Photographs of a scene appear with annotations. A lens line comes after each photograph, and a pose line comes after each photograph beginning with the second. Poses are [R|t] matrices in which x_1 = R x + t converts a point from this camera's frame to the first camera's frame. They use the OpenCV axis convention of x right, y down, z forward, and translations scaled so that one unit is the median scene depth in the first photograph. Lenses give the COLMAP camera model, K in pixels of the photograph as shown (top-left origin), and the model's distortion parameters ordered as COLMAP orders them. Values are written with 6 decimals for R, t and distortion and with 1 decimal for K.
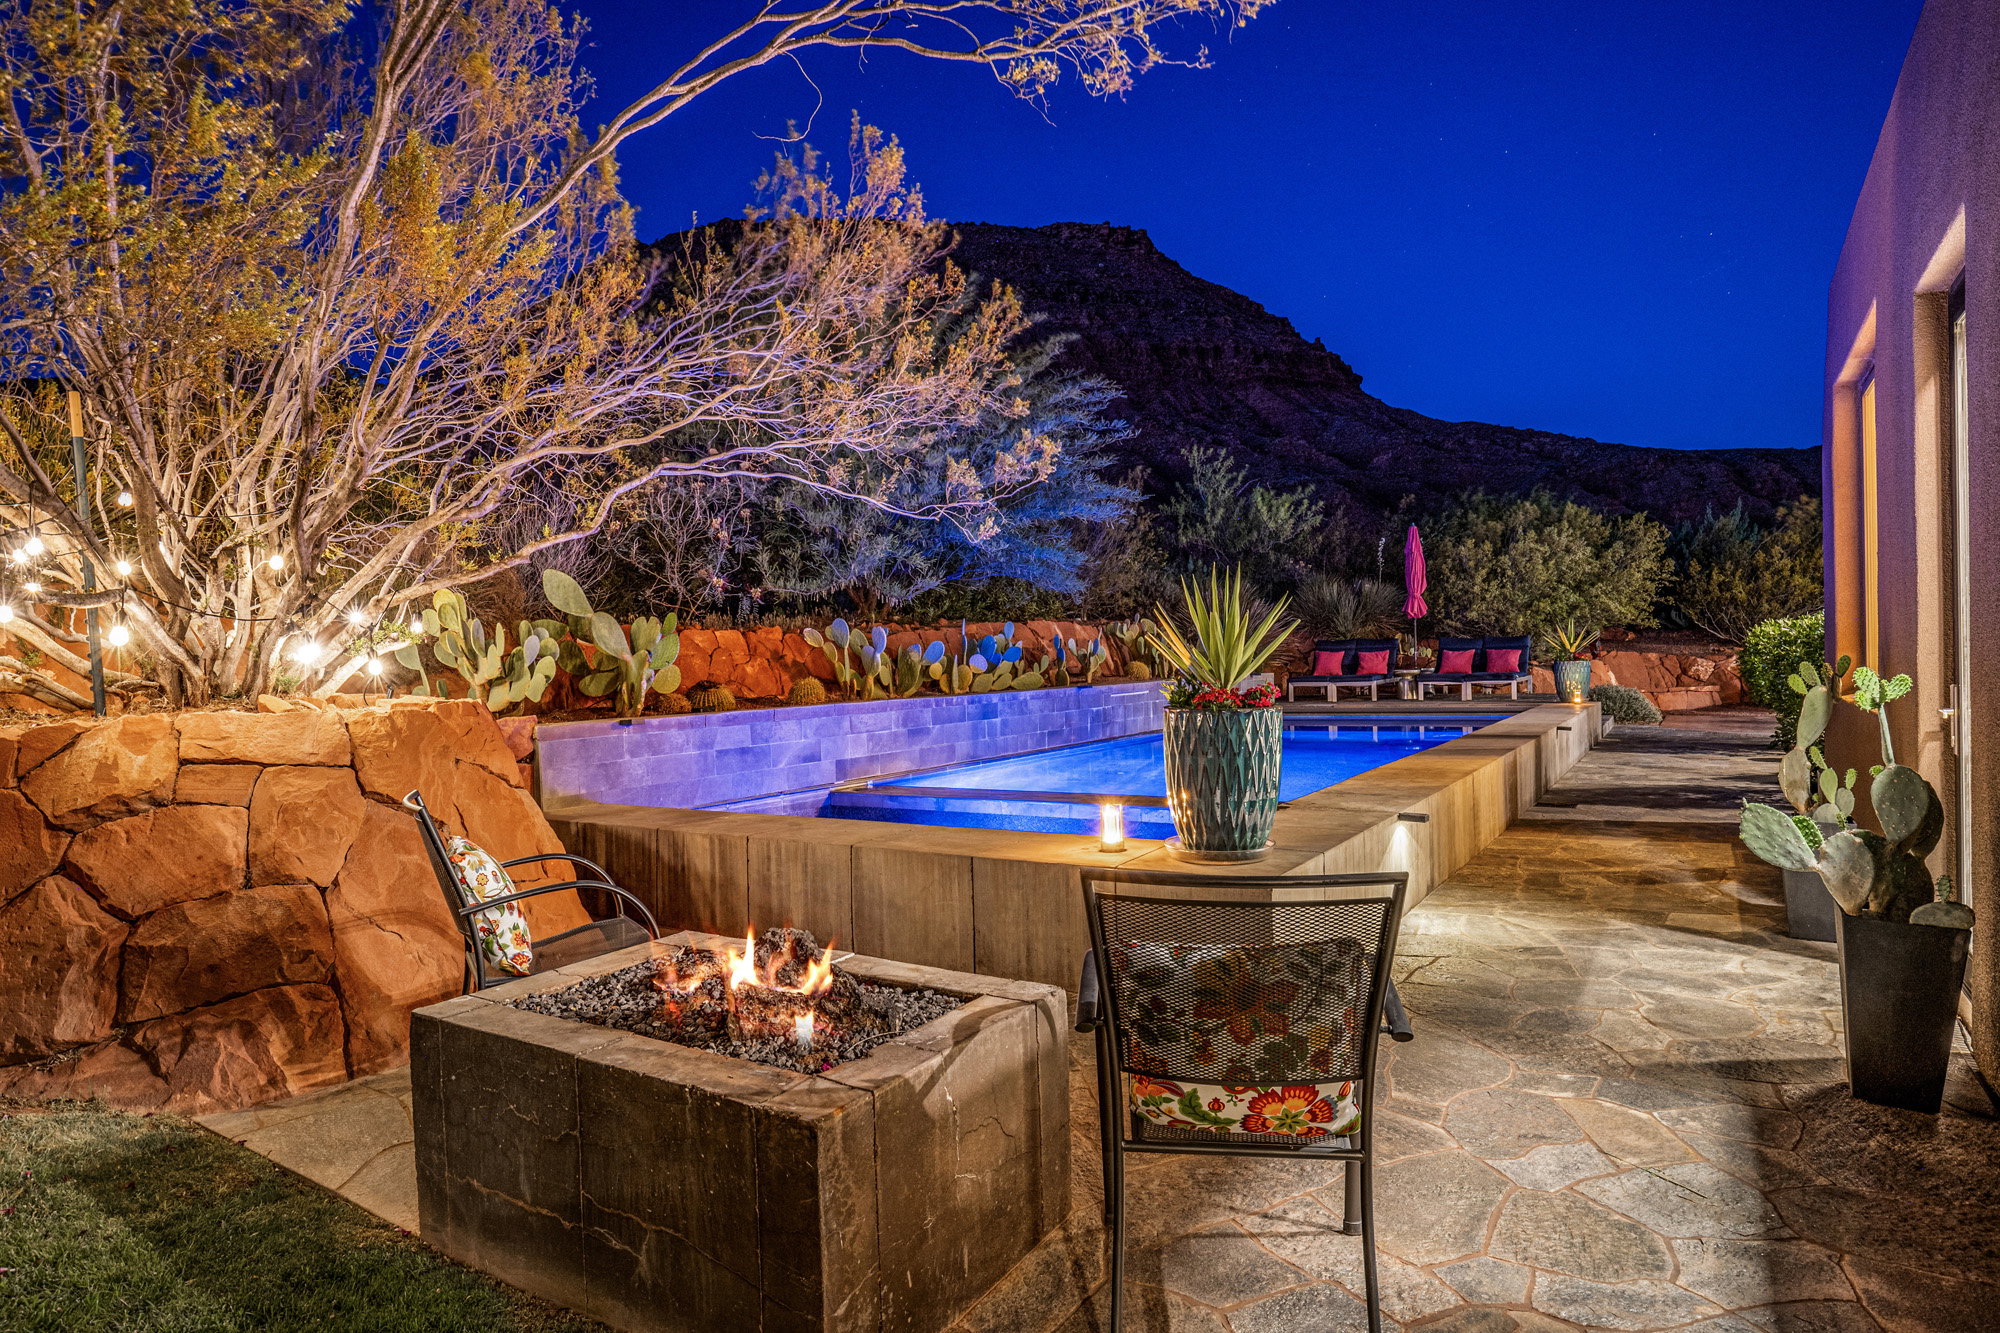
lens RADIAL K [[1117.8, 0, 998.2], [0, 1117.8, 677.9], [0, 0, 1]] dist [-0.013503, -0.001508]
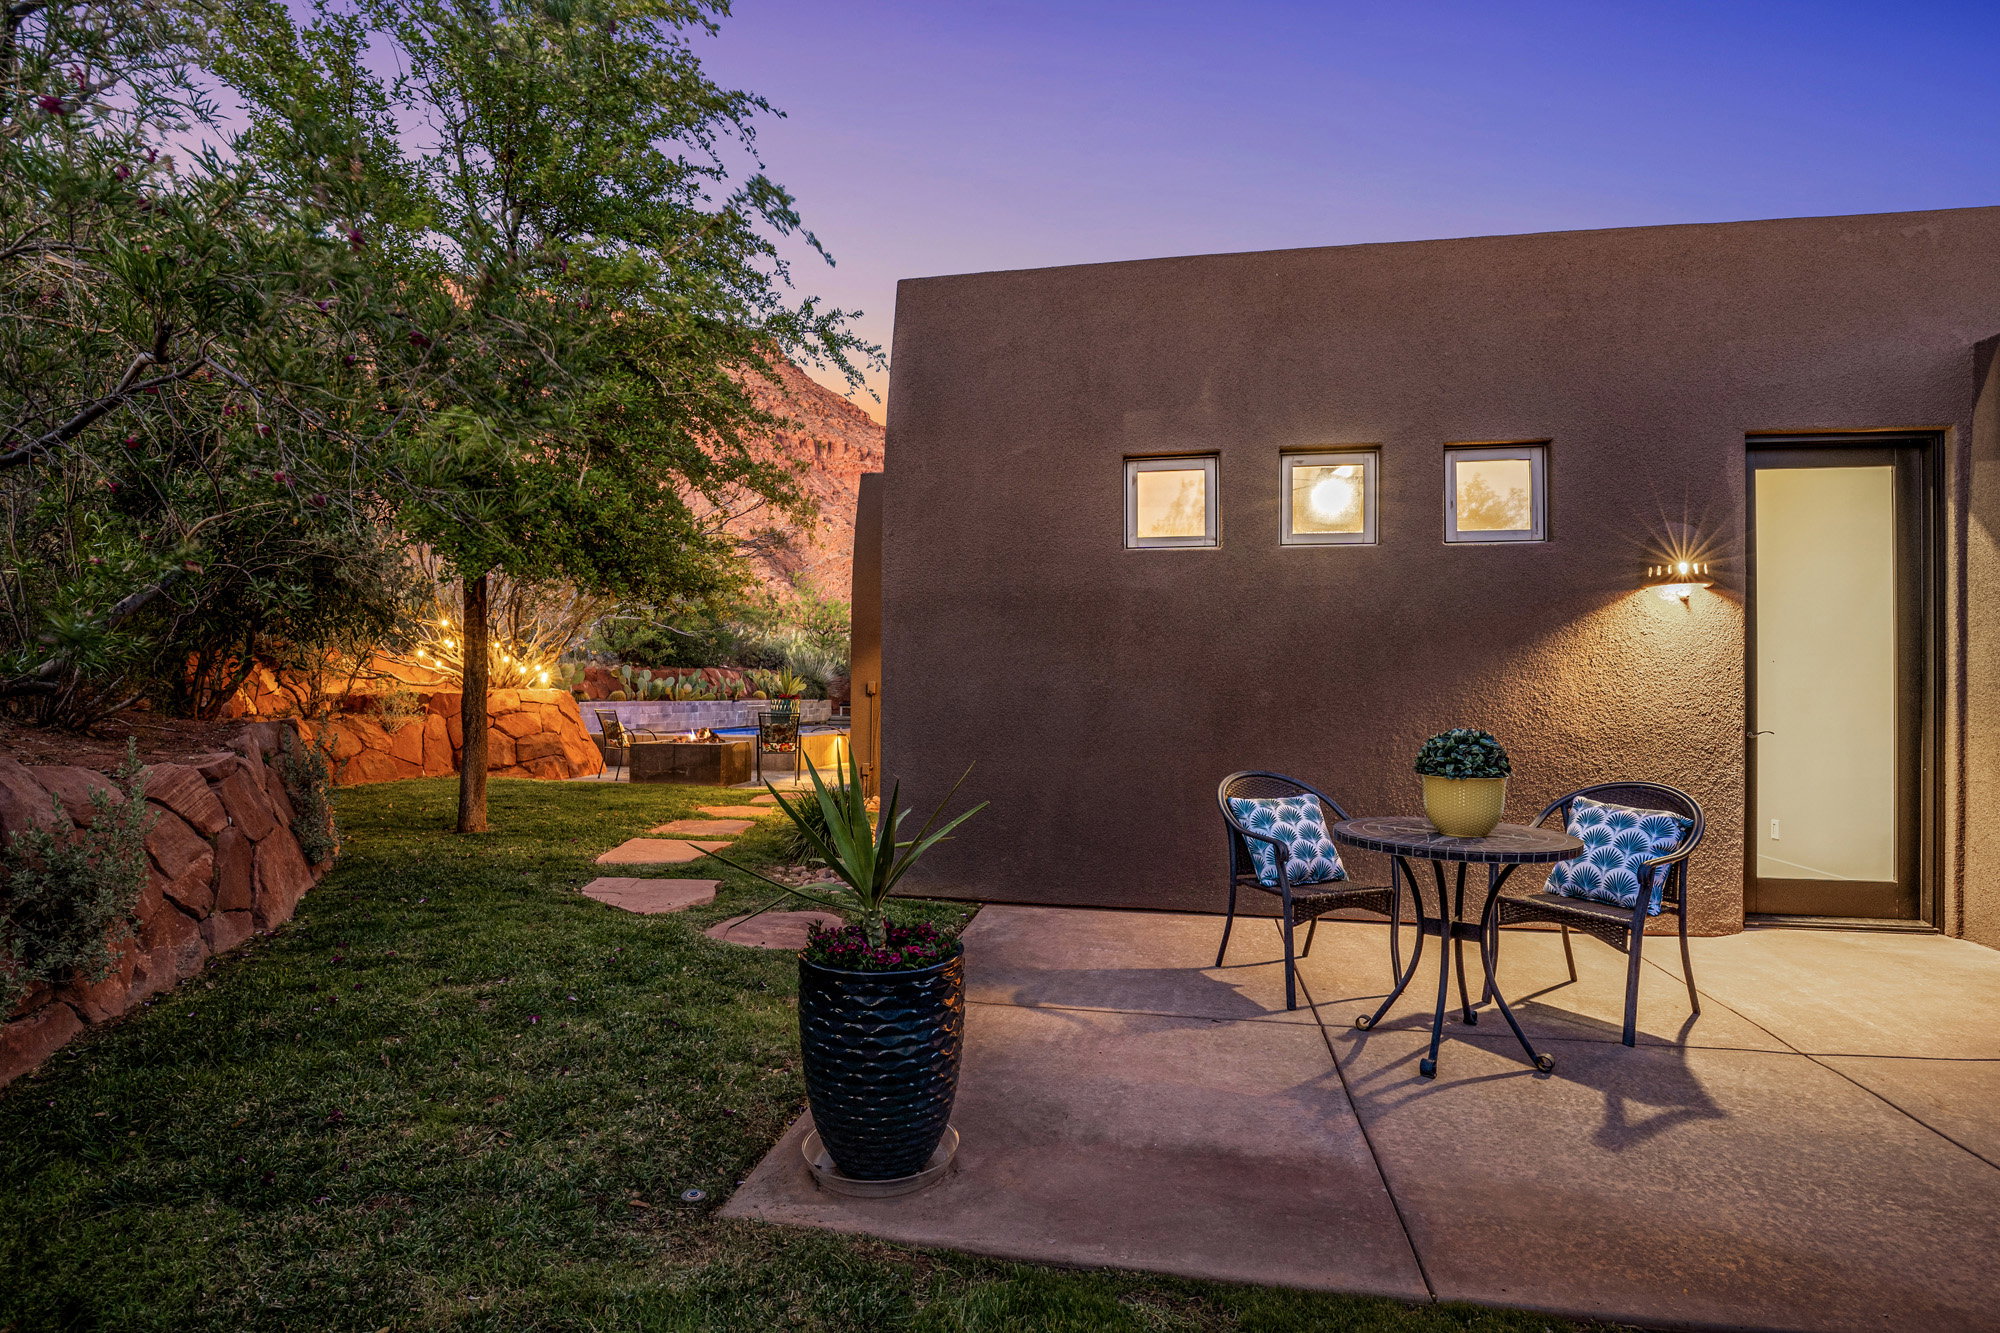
lens RADIAL K [[931.5, 0, 999.3], [0, 931.5, 680.4], [0, 0, 1]] dist [-0.028326, 0.001505]
pose [[0.926870, 0.044893, 0.372689, -0.391066], [-0.033013, 0.998725, -0.038199, 0.071838], [-0.373929, 0.023102, 0.927170, -2.774115]]
